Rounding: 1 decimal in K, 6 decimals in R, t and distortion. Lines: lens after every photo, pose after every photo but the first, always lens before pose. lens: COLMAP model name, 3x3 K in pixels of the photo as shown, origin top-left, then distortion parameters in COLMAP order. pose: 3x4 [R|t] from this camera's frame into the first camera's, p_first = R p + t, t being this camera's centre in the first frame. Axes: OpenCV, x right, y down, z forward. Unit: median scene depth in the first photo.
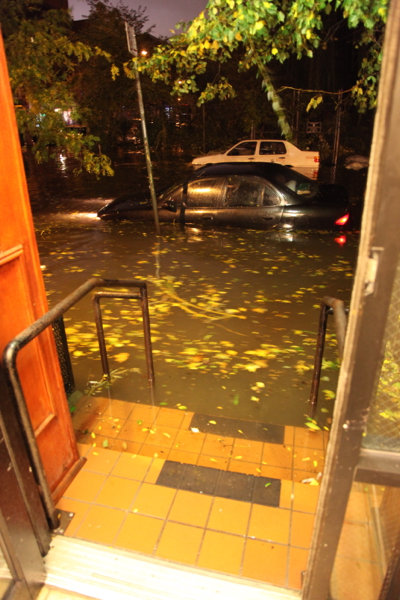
lens RADIAL K [[397.9, 0, 200.0], [0, 397.9, 300.0], [0, 0, 1]] dist [-0.072041, 0.000728]
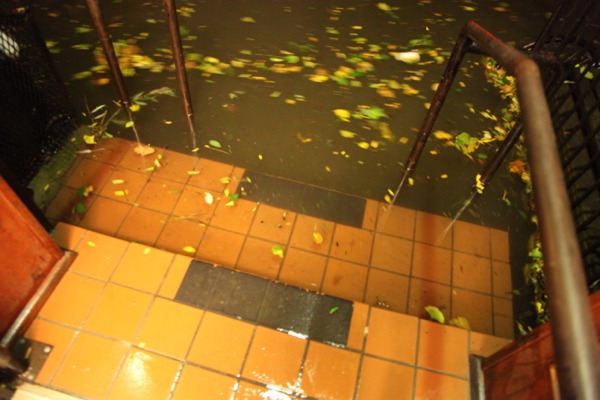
lens RADIAL K [[397.9, 0, 300.0], [0, 397.9, 200.0], [0, 0, 1]] dist [-0.072041, 0.000728]
pose [[0.995798, 0.055382, 0.072932, 0.048616], [-0.083864, 0.871399, 0.483354, -0.040980], [-0.036784, -0.487439, 0.872382, 0.471804]]
